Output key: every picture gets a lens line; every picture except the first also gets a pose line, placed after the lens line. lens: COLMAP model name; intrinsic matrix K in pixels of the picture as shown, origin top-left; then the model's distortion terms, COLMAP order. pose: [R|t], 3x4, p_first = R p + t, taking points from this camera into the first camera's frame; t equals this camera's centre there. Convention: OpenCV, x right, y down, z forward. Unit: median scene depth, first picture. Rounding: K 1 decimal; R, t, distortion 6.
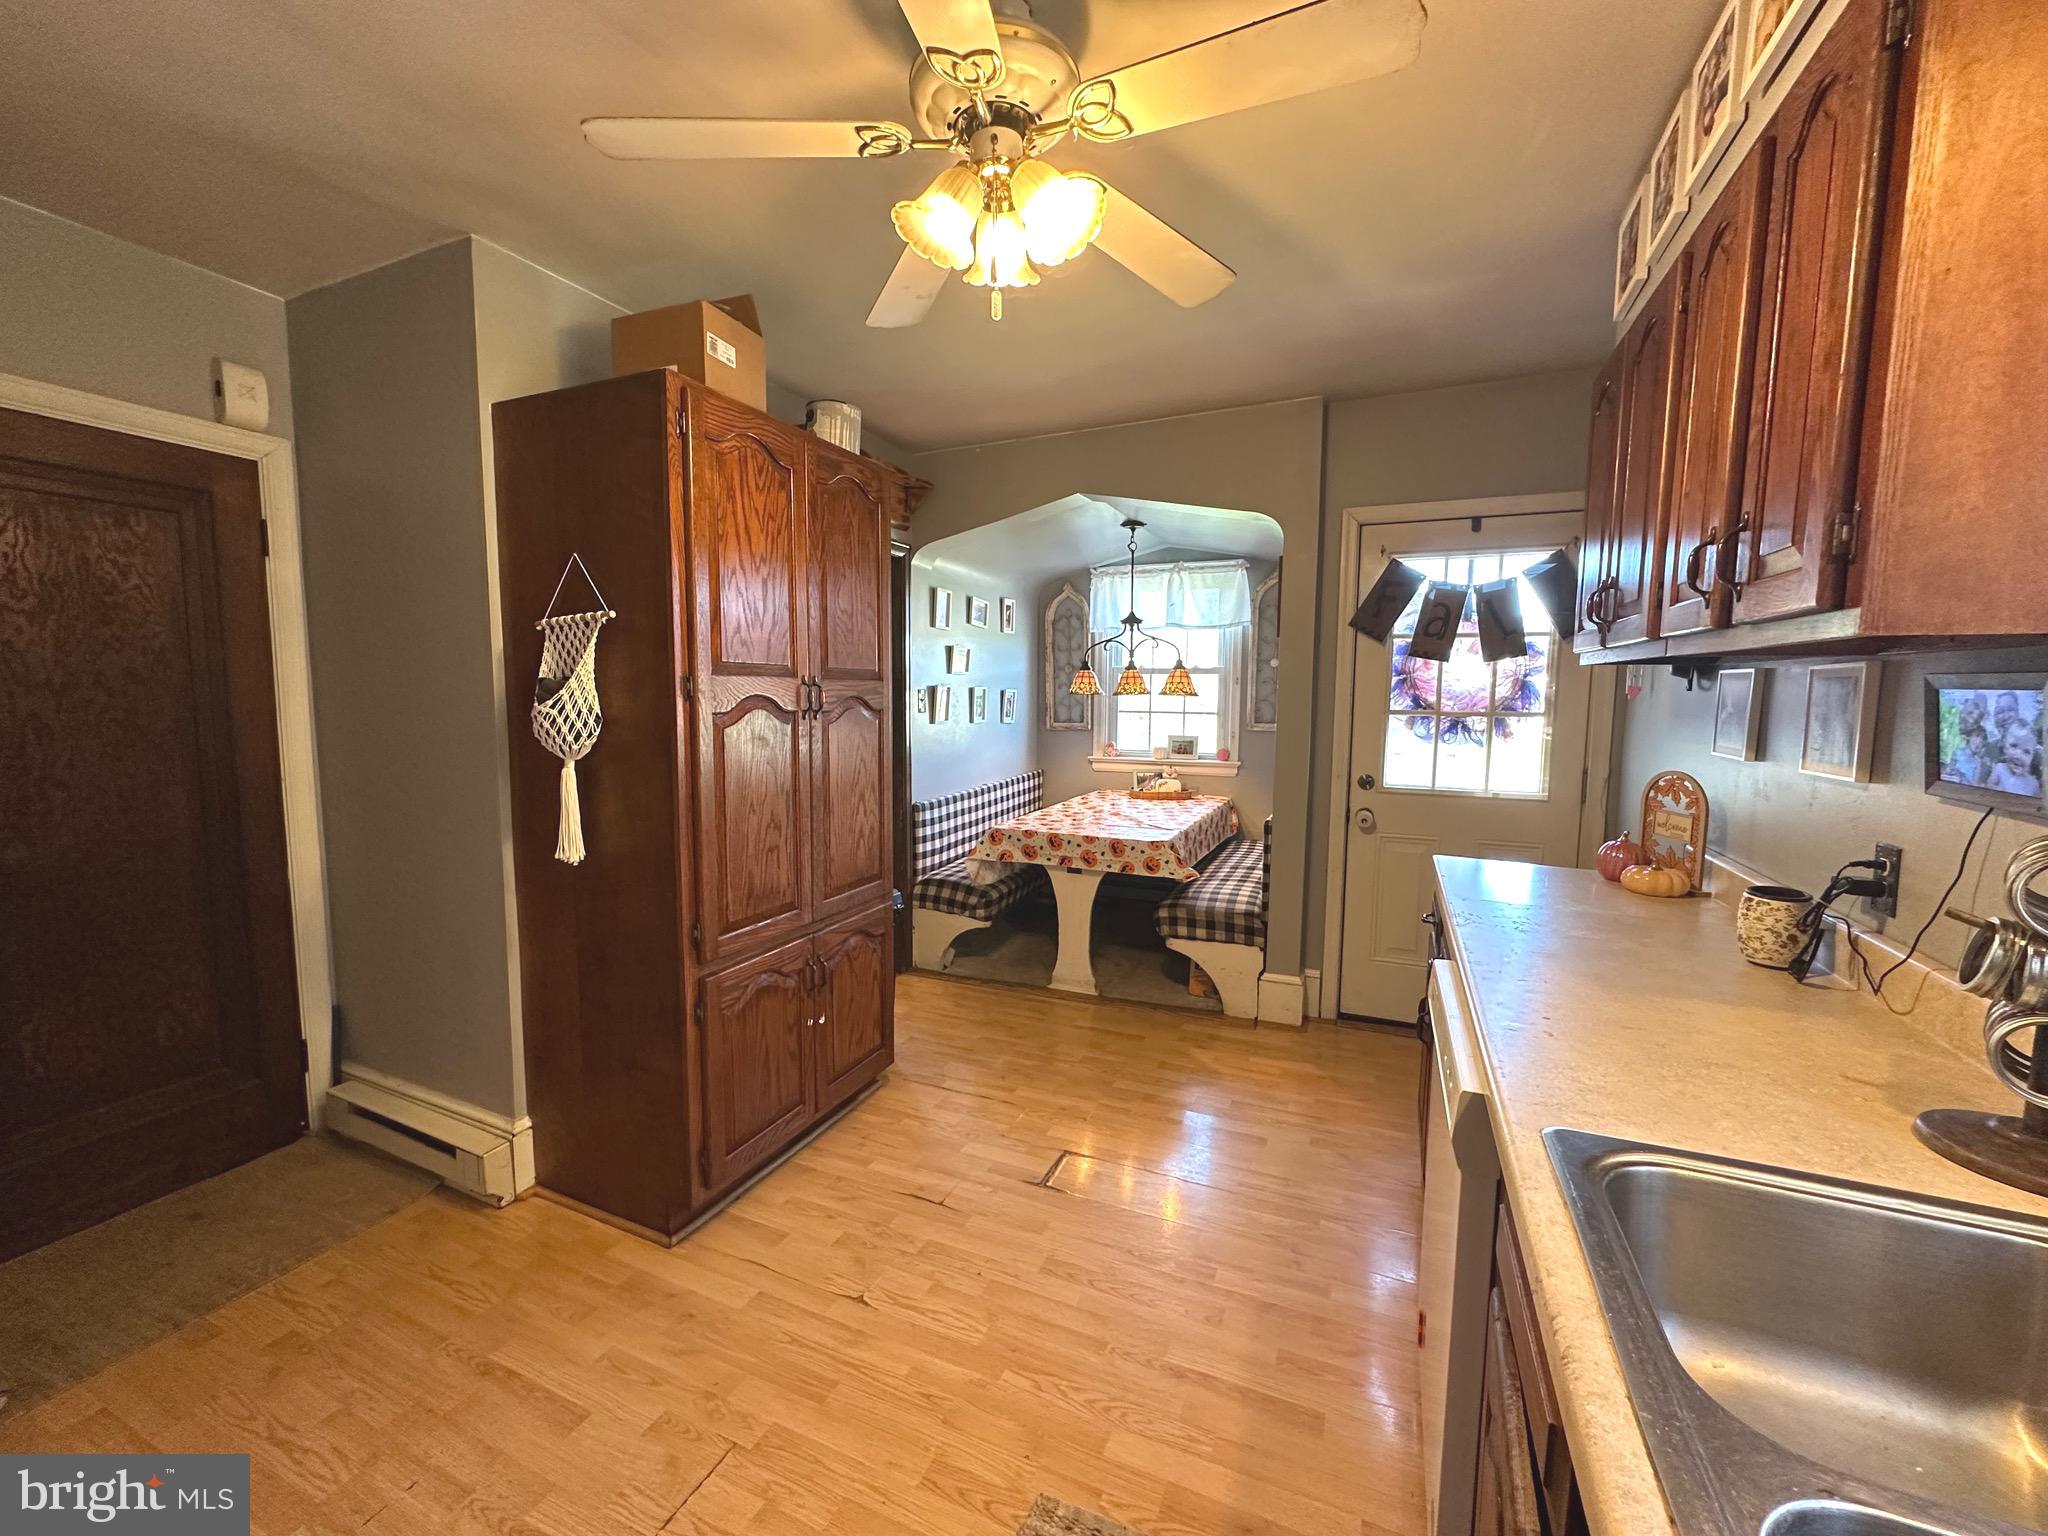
lens RADIAL K [[814.7, 0, 1020.9], [0, 814.7, 763.5], [0, 0, 1]] dist [0.001968, -0.000174]
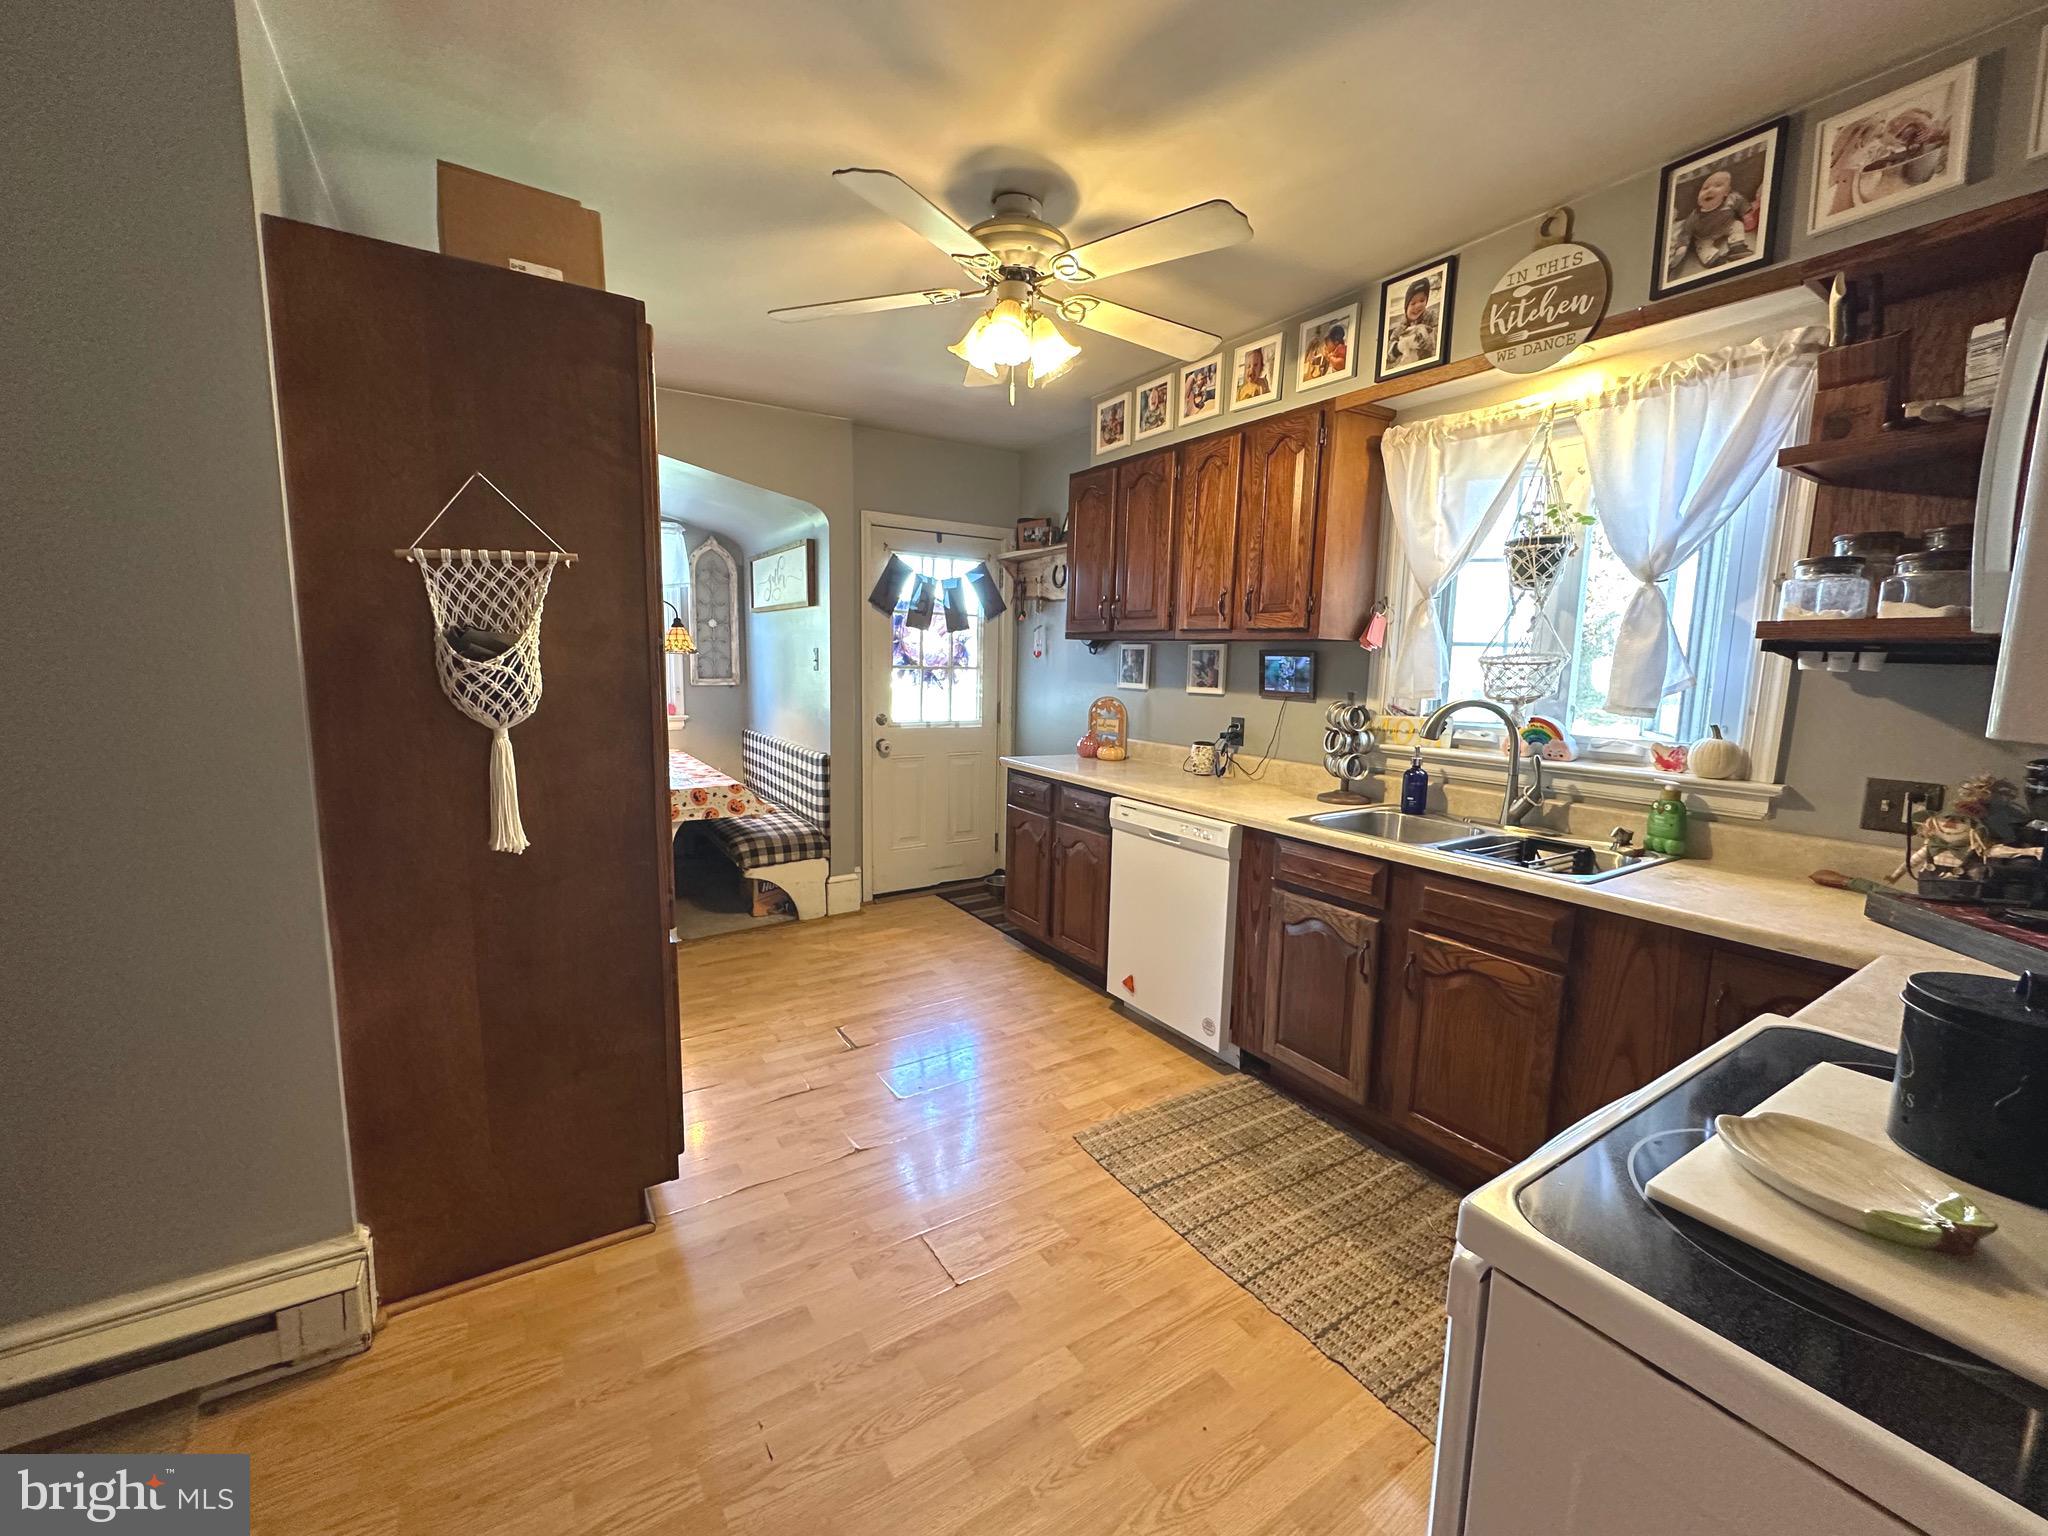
lens RADIAL K [[814.7, 0, 1015.3], [0, 814.7, 767.4], [0, 0, 1]] dist [0.001968, -0.000174]
pose [[0.554976, -0.107768, 0.824856, -0.684646], [0.060494, 0.994176, 0.089189, -0.005645], [-0.829664, 0.000401, 0.558263, 0.082789]]
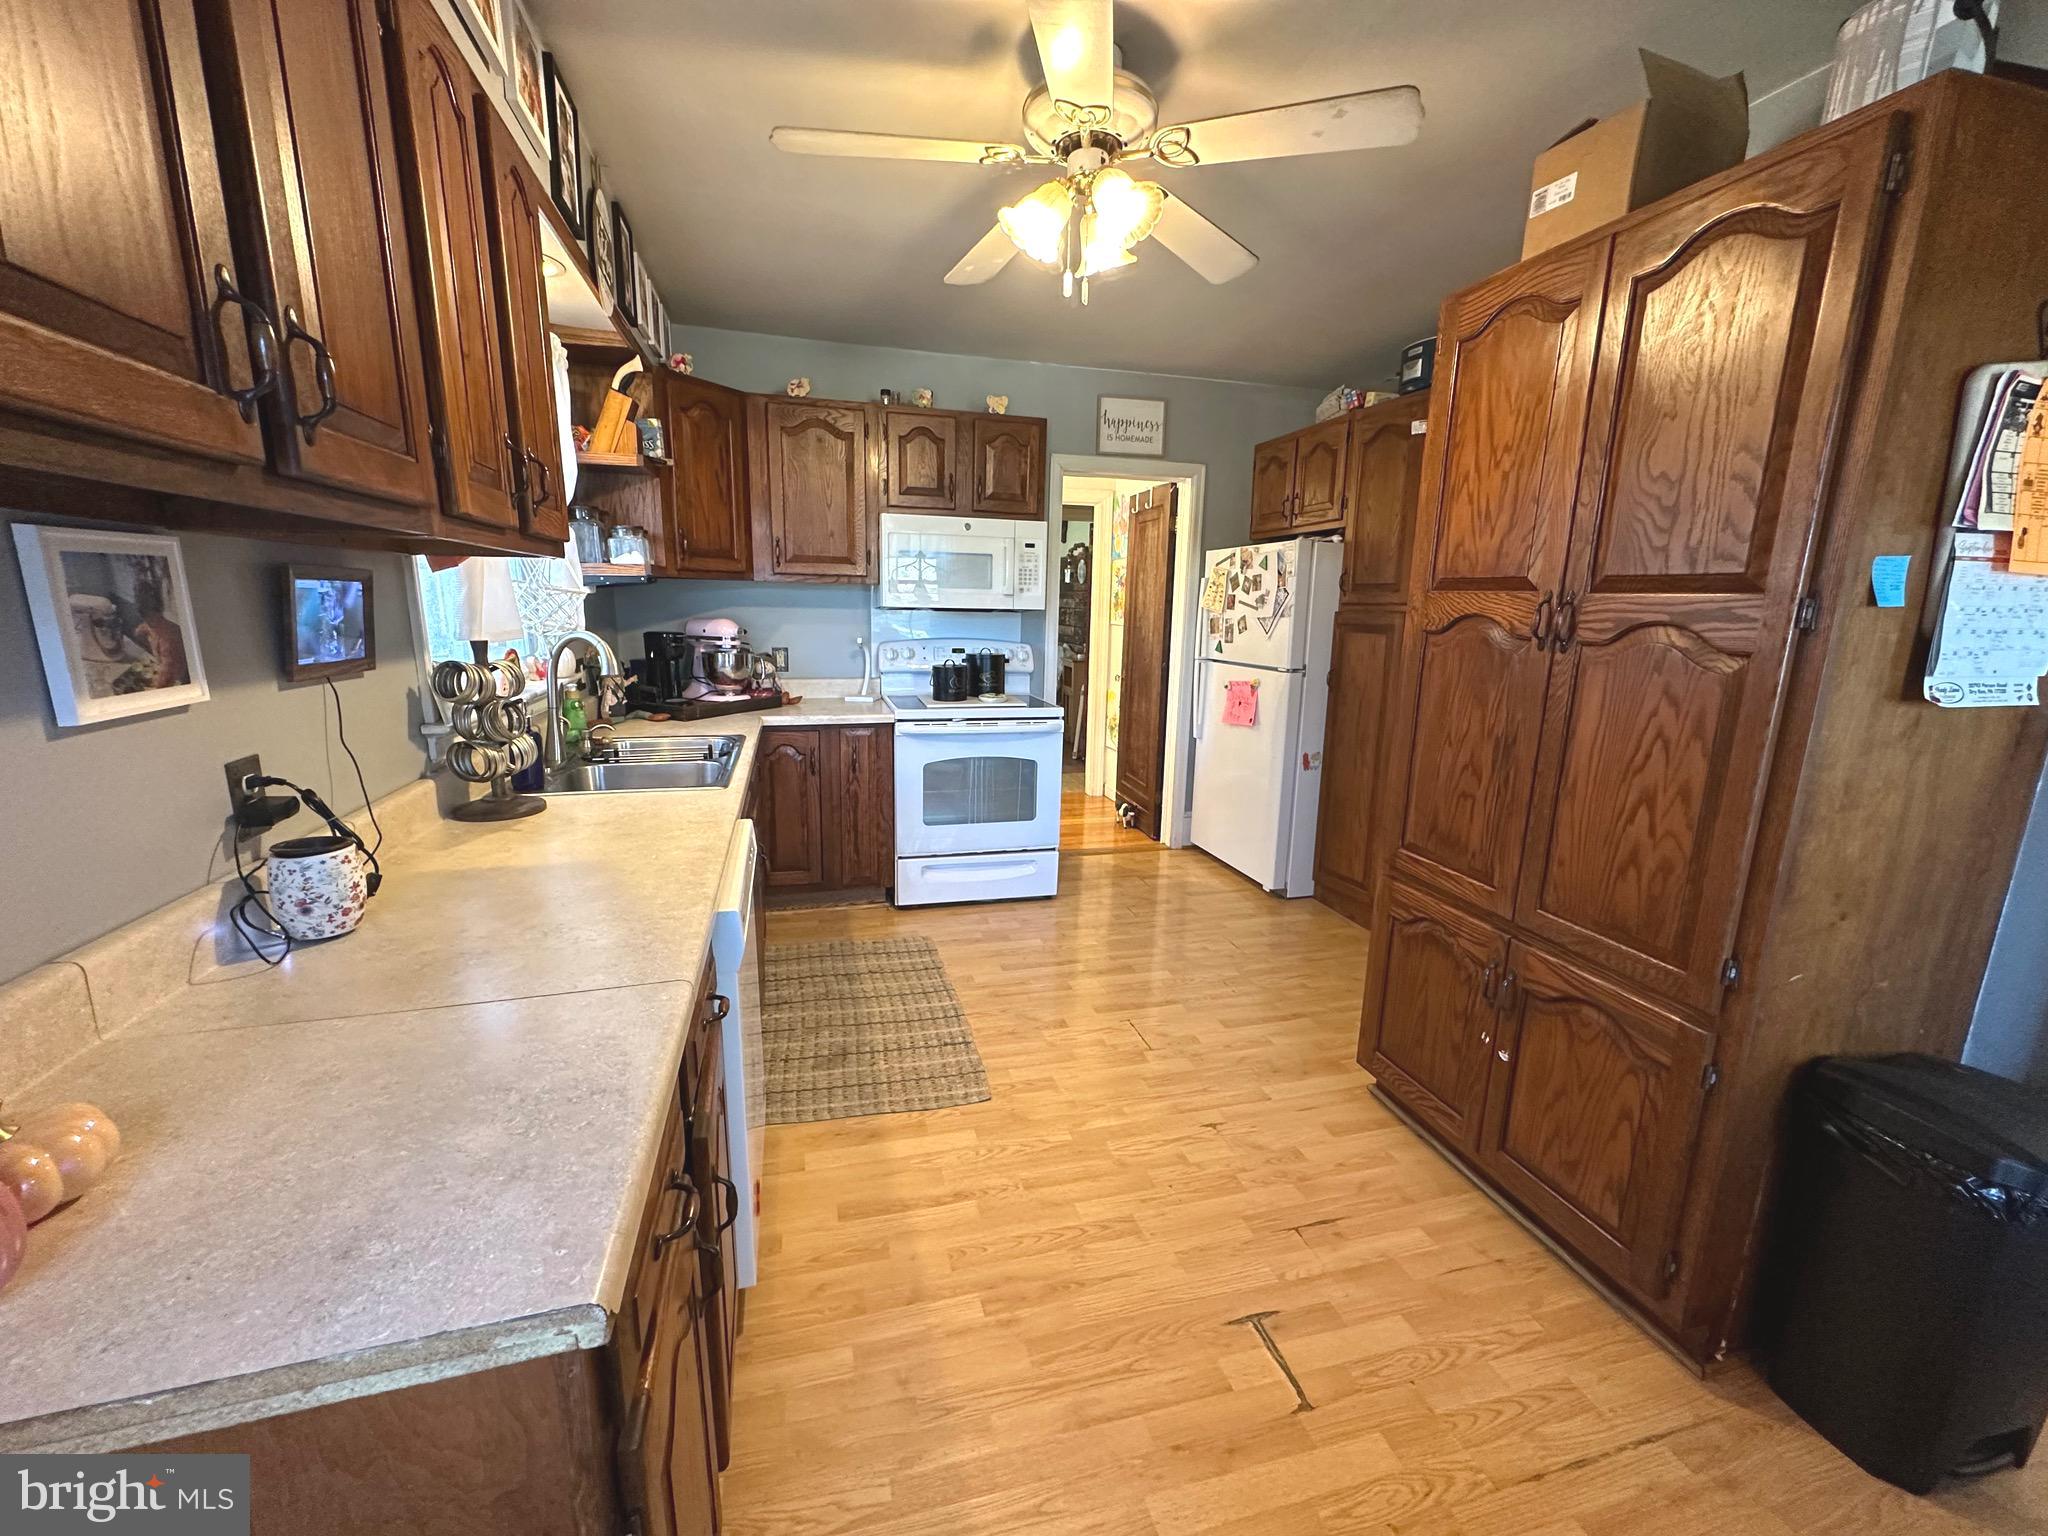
lens RADIAL K [[814.7, 0, 1026.3], [0, 814.7, 763.0], [0, 0, 1]] dist [0.001968, -0.000174]
pose [[-0.769932, 0.105429, -0.629356, 0.472758], [-0.080801, 0.962212, 0.260037, -0.091591], [0.632990, 0.251063, -0.732319, 1.057521]]
